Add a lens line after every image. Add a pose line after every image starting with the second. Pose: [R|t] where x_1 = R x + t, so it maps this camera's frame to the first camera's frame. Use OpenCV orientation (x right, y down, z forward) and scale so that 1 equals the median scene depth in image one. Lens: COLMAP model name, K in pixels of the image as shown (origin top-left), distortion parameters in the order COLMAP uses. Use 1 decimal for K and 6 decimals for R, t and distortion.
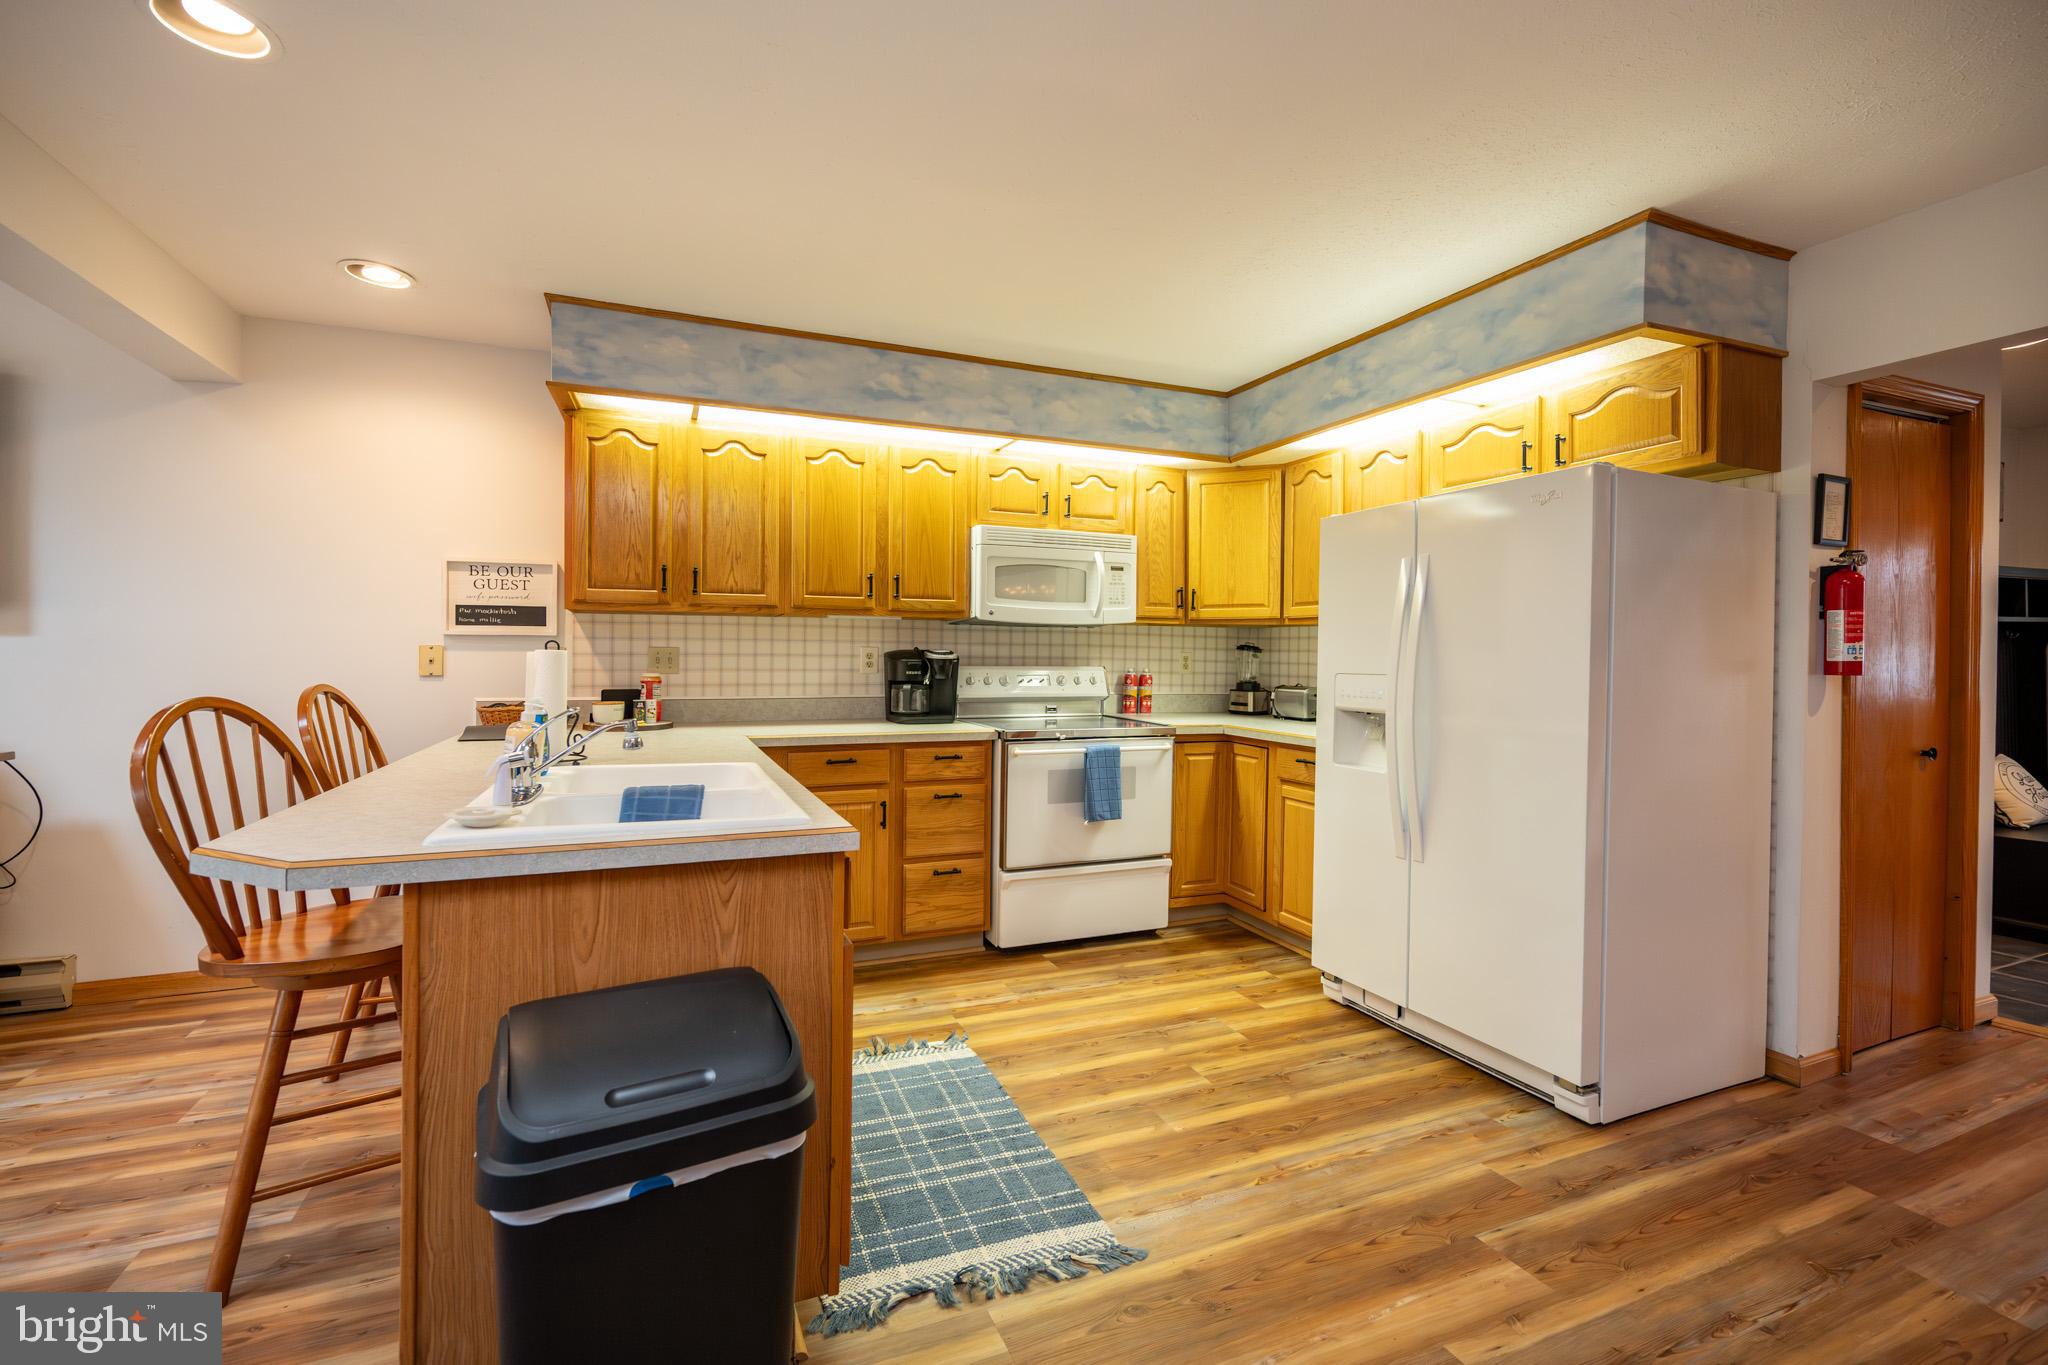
lens RADIAL K [[818.5, 0, 963.3], [0, 818.5, 668.9], [0, 0, 1]] dist [-0.001086, -0.000173]
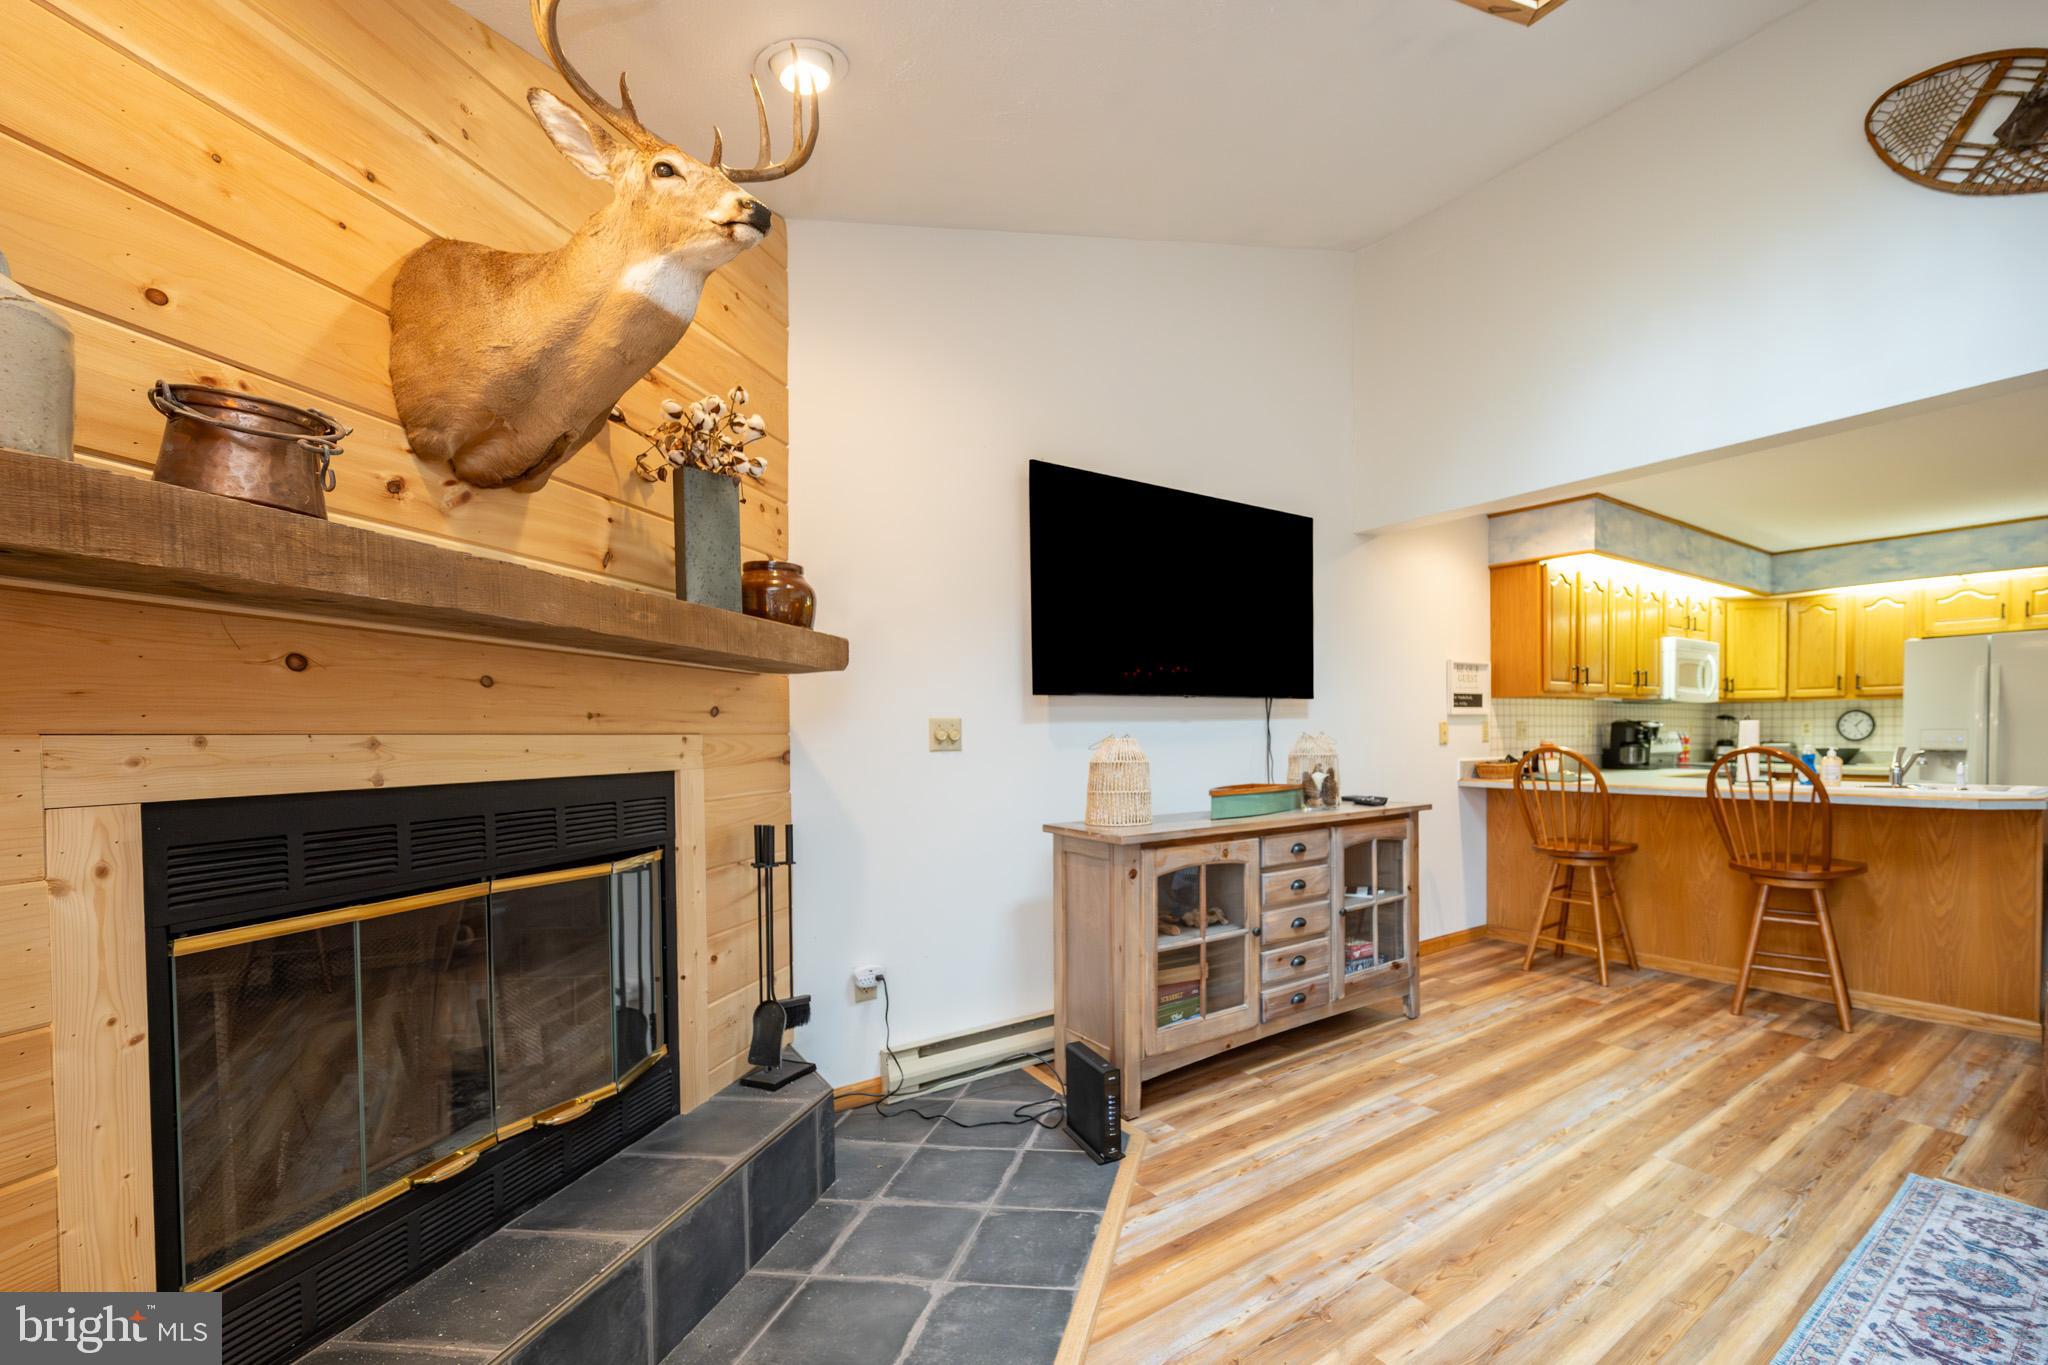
lens RADIAL K [[884.1, 0, 1117.0], [0, 884.1, 762.3], [0, 0, 1]] dist [-0.008659, -0.000184]
pose [[0.954723, -0.029506, 0.296030, -1.496951], [0.024923, 0.999504, 0.019243, -0.002769], [-0.296451, -0.010993, 0.954985, -0.252755]]
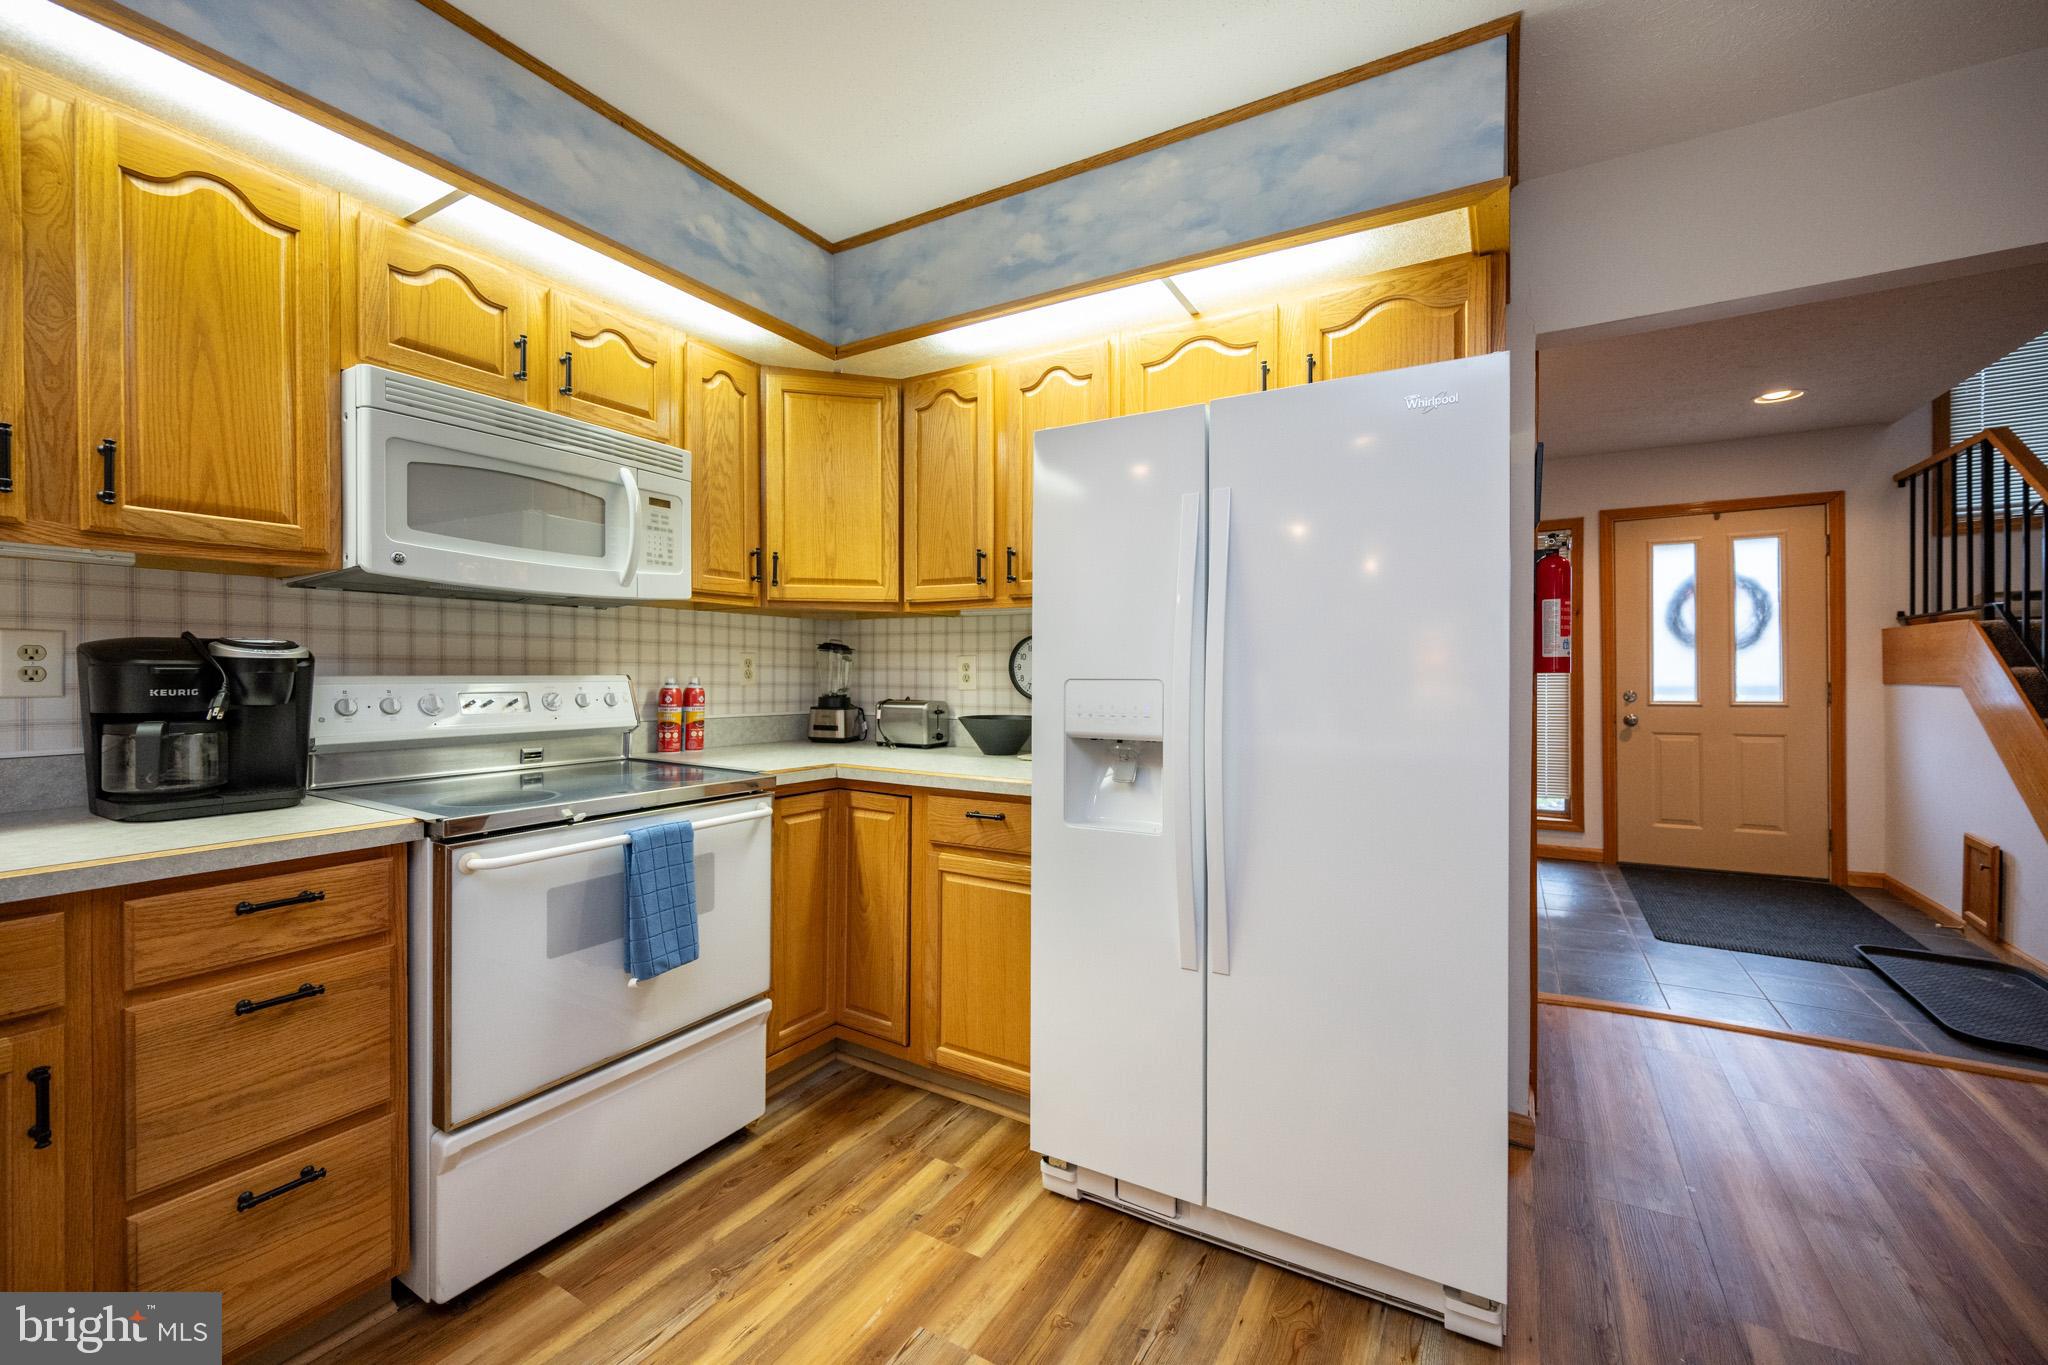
lens RADIAL K [[841.5, 0, 955.8], [0, 841.5, 680.0], [0, 0, 1]] dist [-0.001449, -0.000271]
pose [[0.807195, -0.012758, 0.590147, 0.007231], [0.014574, 0.999892, 0.001683, 0.003506], [-0.590105, 0.007242, 0.807294, 0.449548]]
